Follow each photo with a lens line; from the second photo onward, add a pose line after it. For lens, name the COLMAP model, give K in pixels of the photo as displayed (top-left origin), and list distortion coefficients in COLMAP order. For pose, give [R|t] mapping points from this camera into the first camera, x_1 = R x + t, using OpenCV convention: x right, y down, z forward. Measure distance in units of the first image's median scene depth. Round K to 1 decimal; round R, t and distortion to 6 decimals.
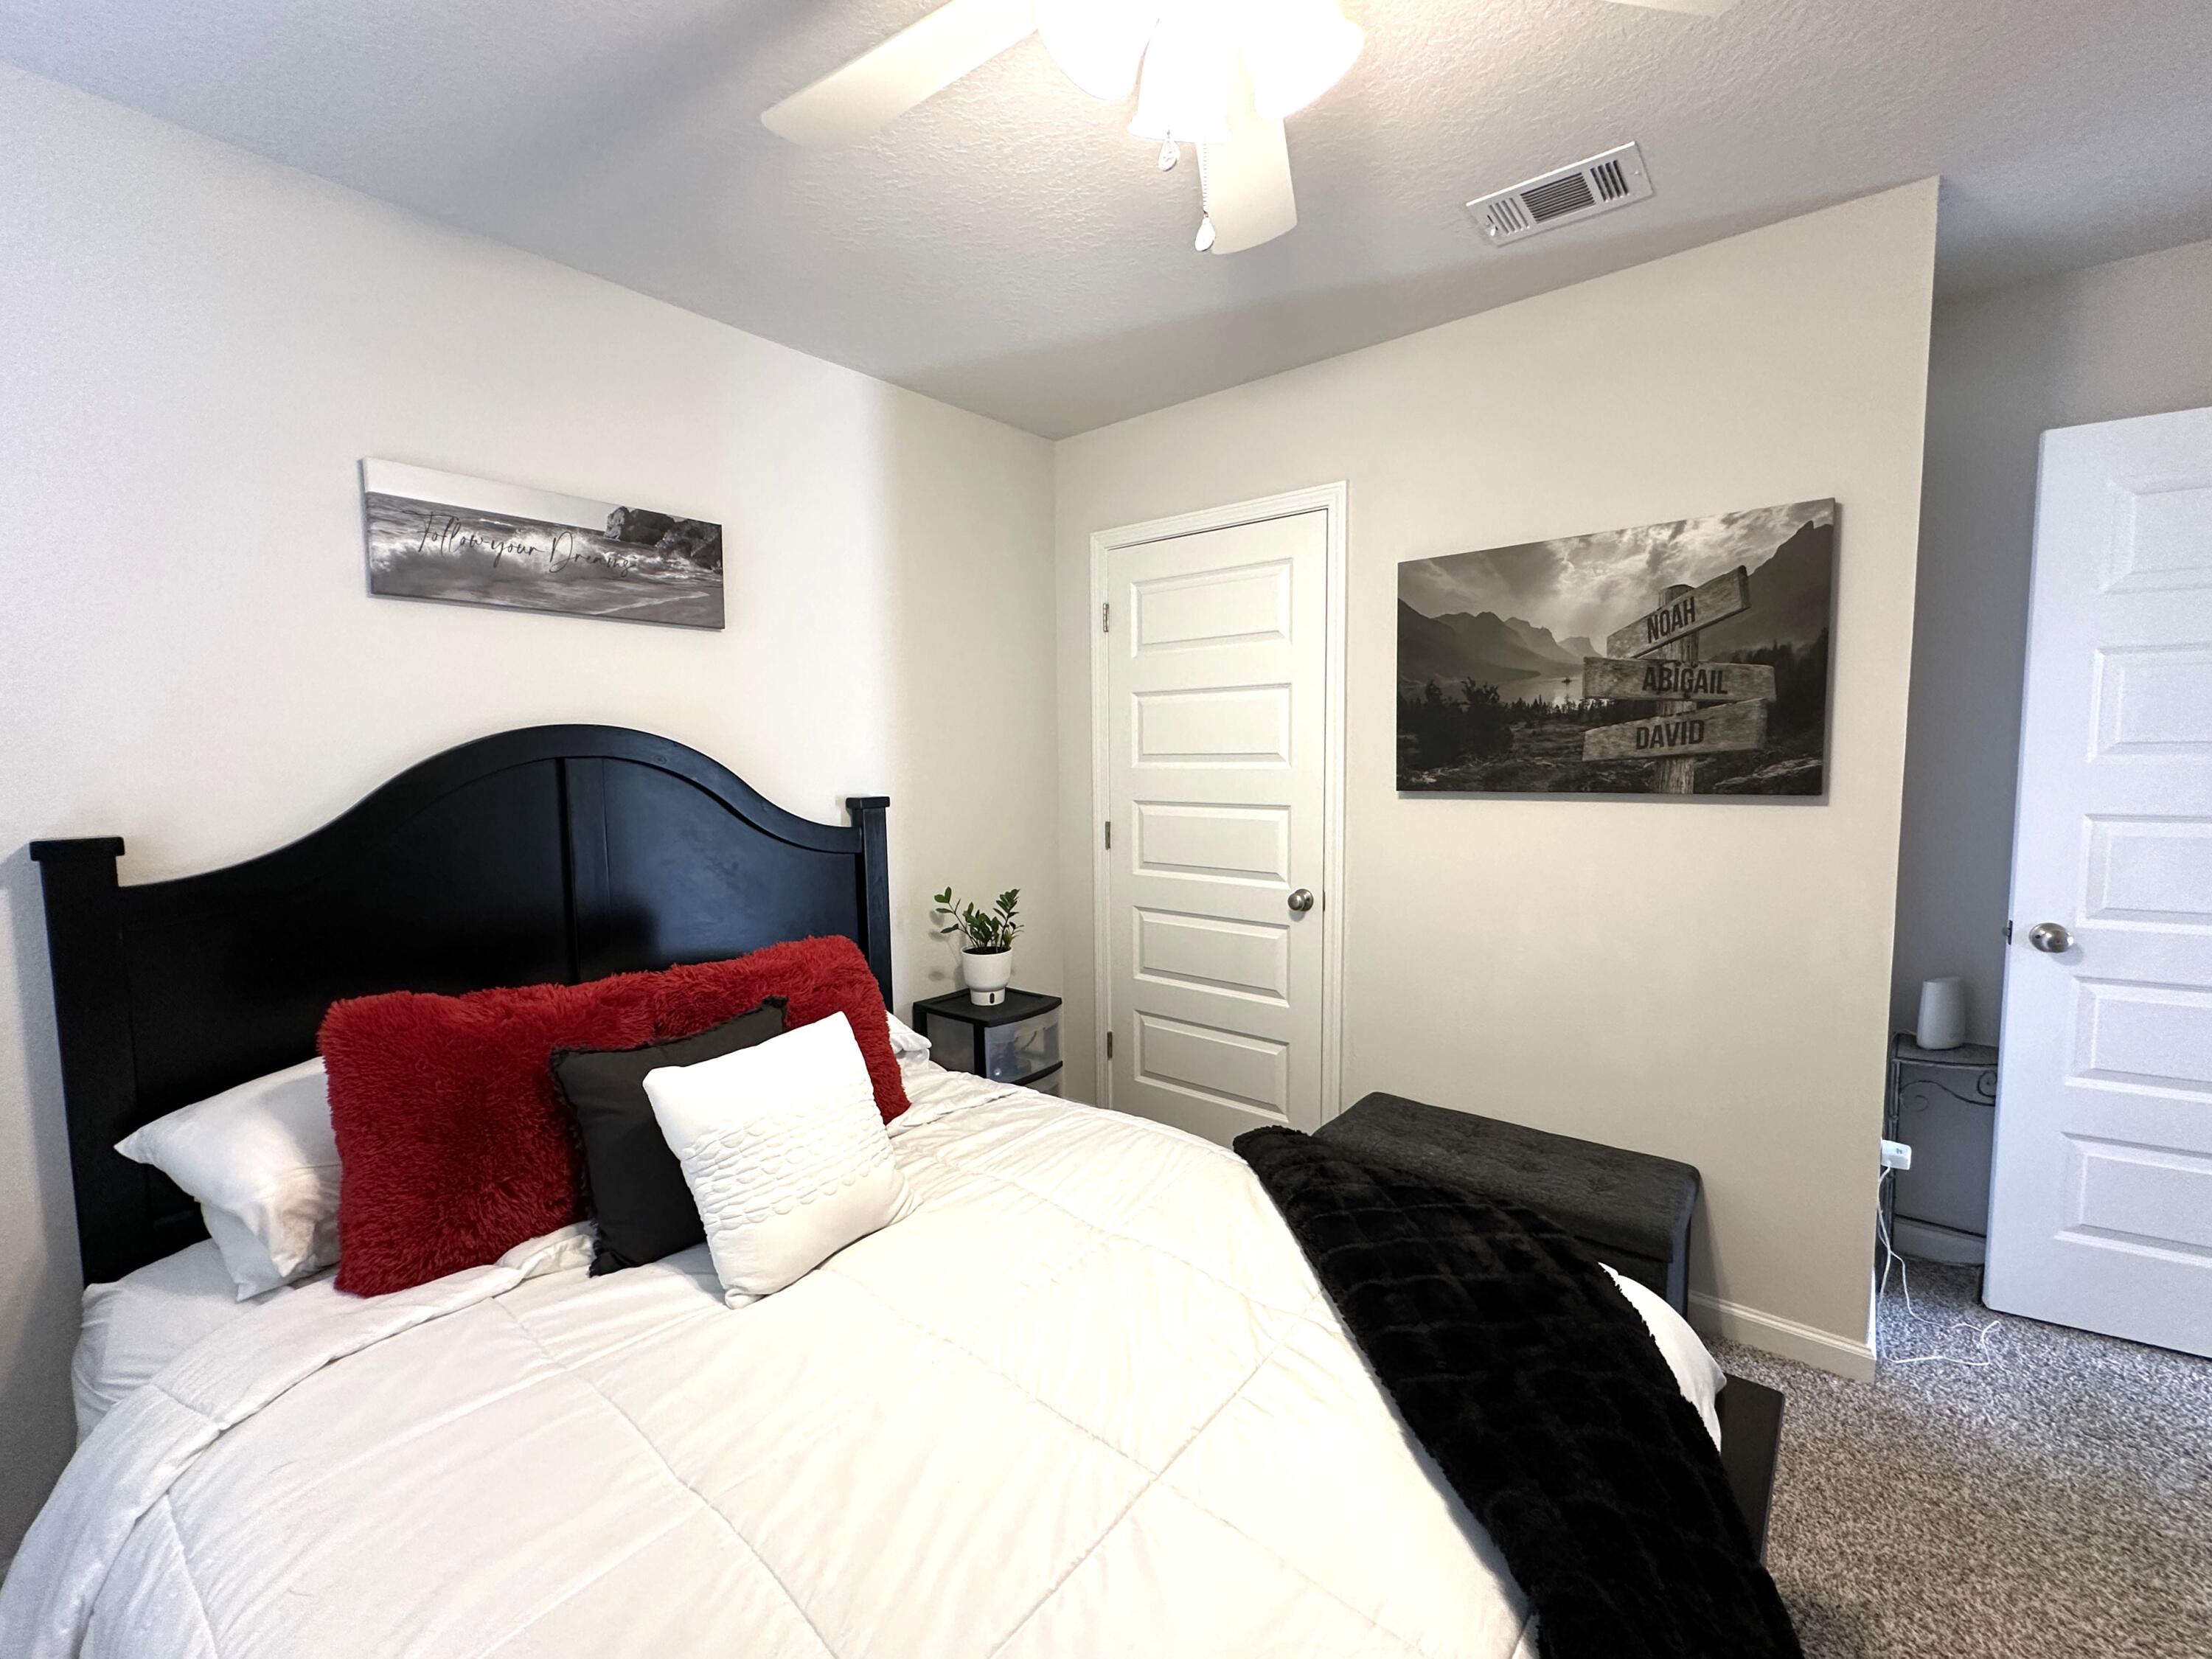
lens RADIAL K [[922.8, 0, 1106.0], [0, 922.8, 829.5], [0, 0, 1]] dist [-0.001174, -0.000226]
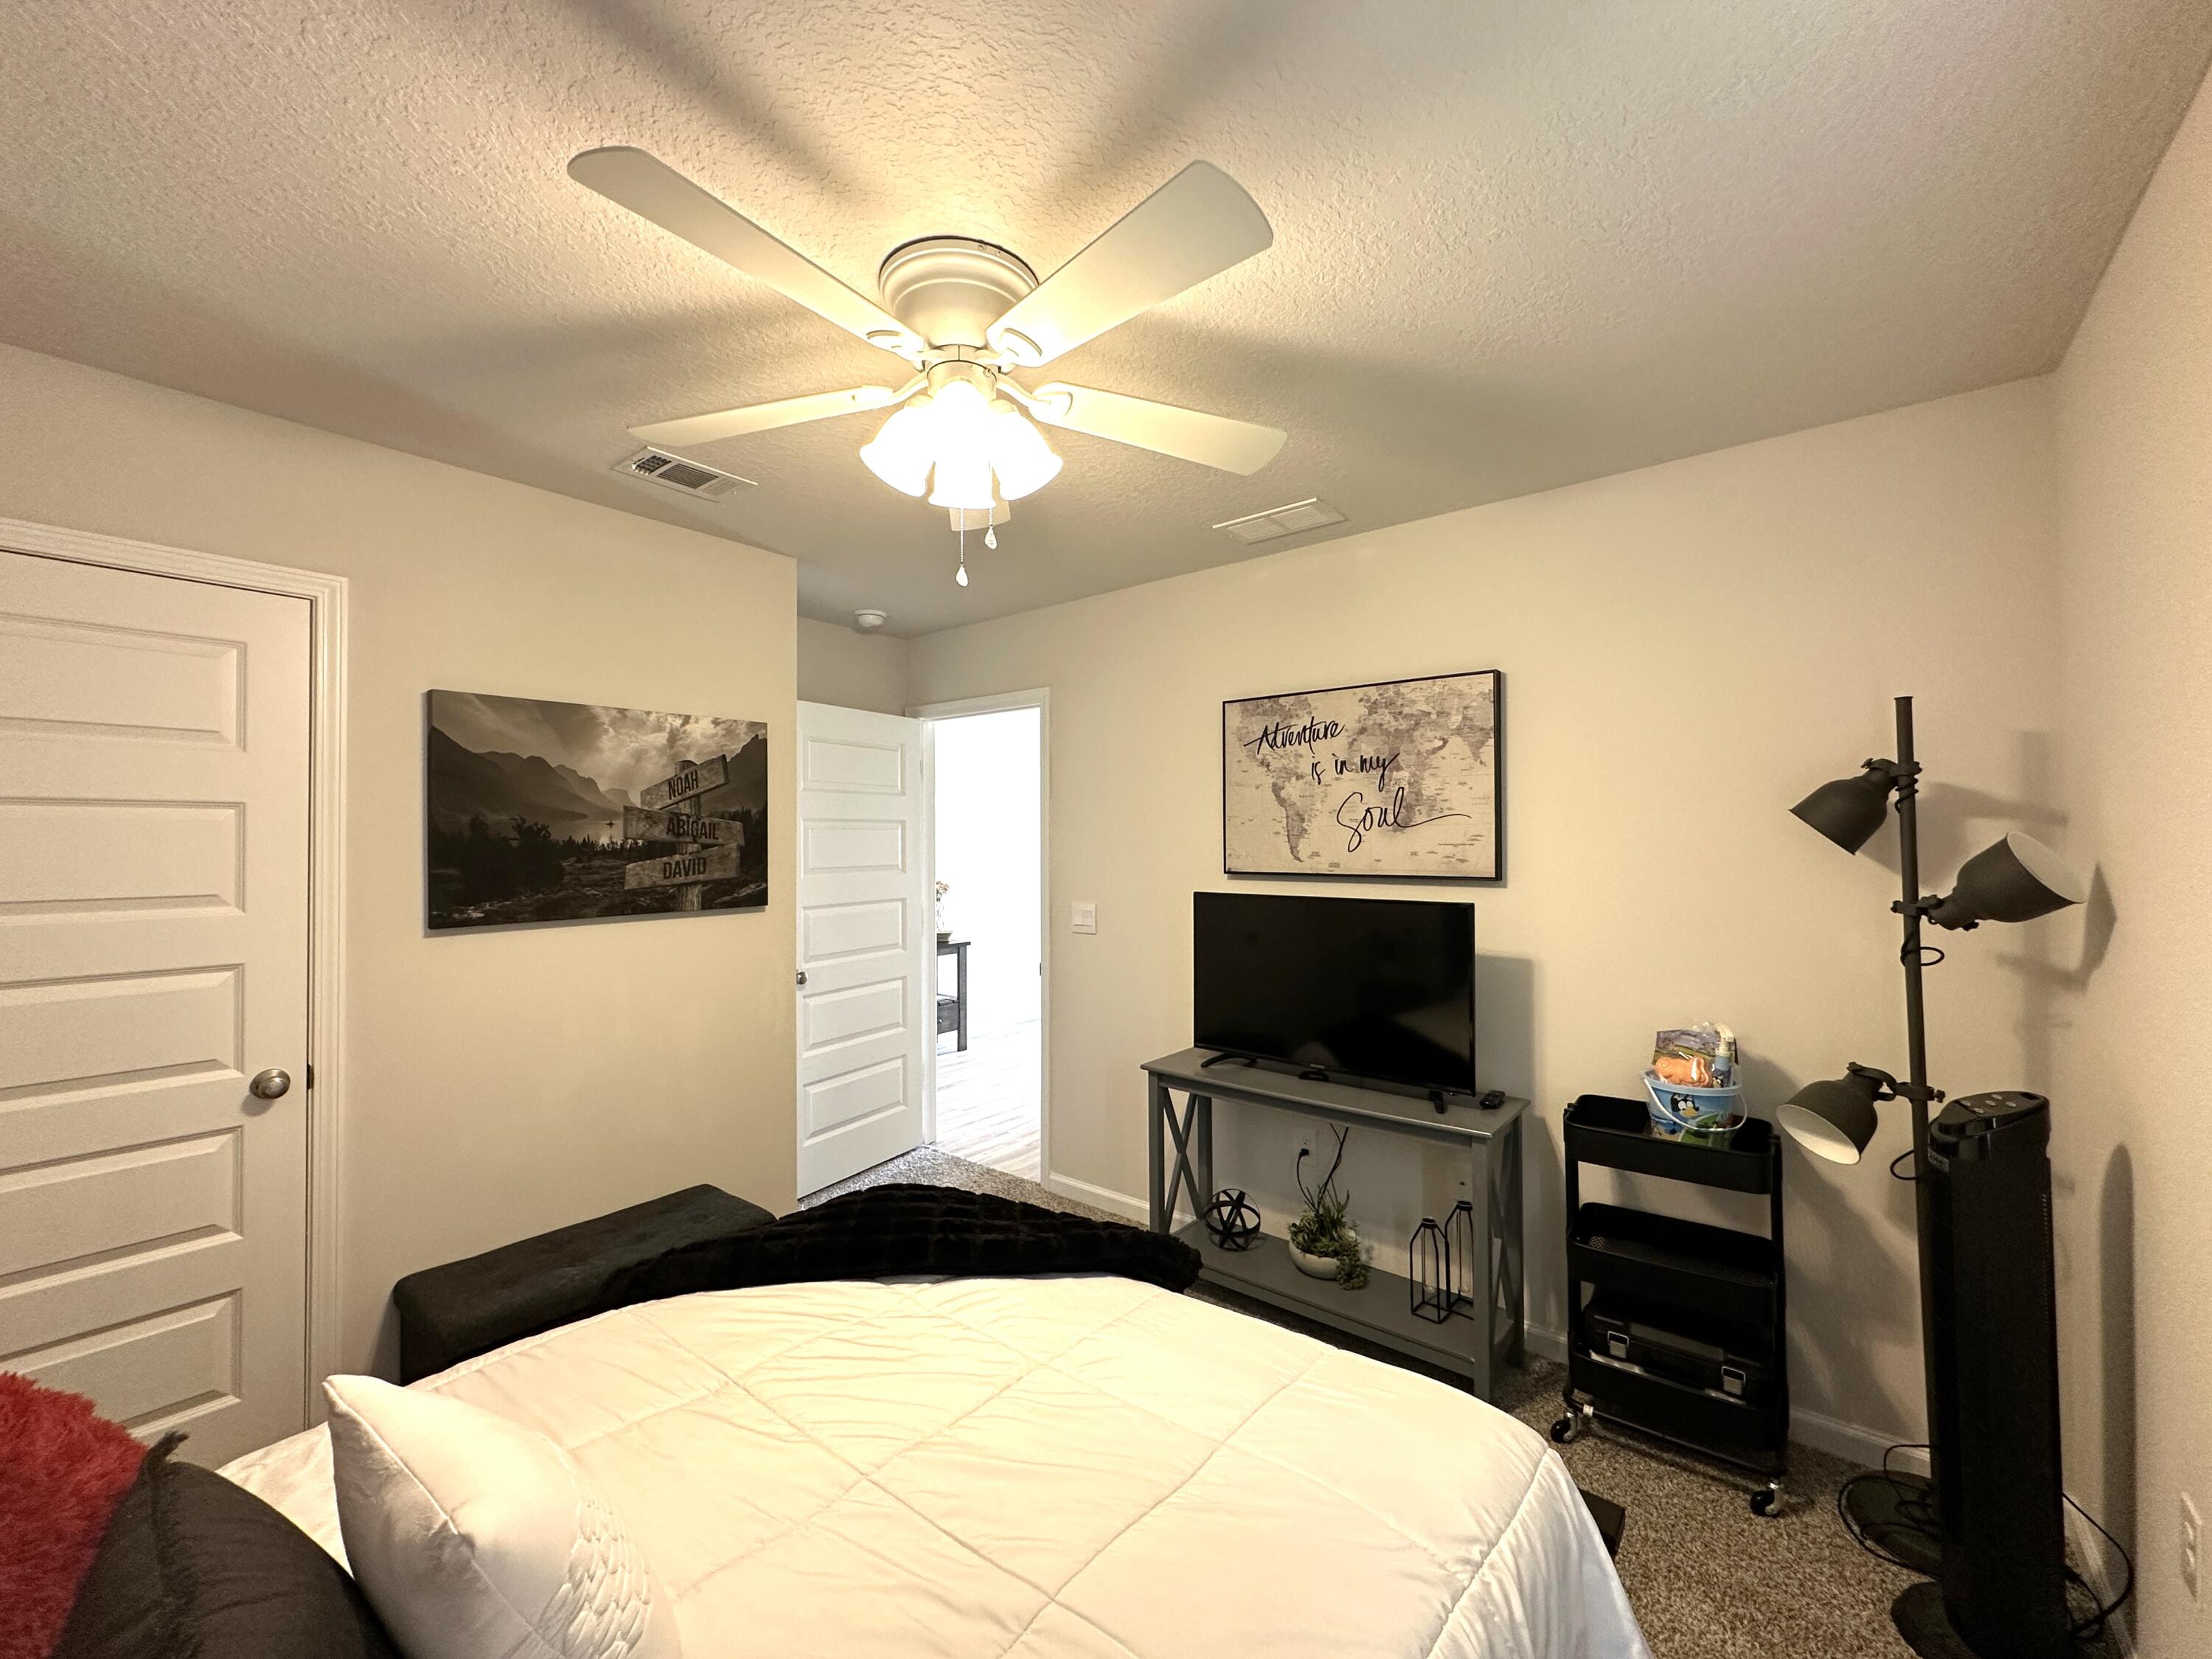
lens RADIAL K [[922.8, 0, 1106.0], [0, 922.8, 829.5], [0, 0, 1]] dist [-0.001174, -0.000226]
pose [[-0.027566, 0.020295, 0.999414, -0.738318], [0.086981, 0.996050, -0.017828, -0.077891], [-0.995829, 0.086438, -0.029223, 0.401367]]
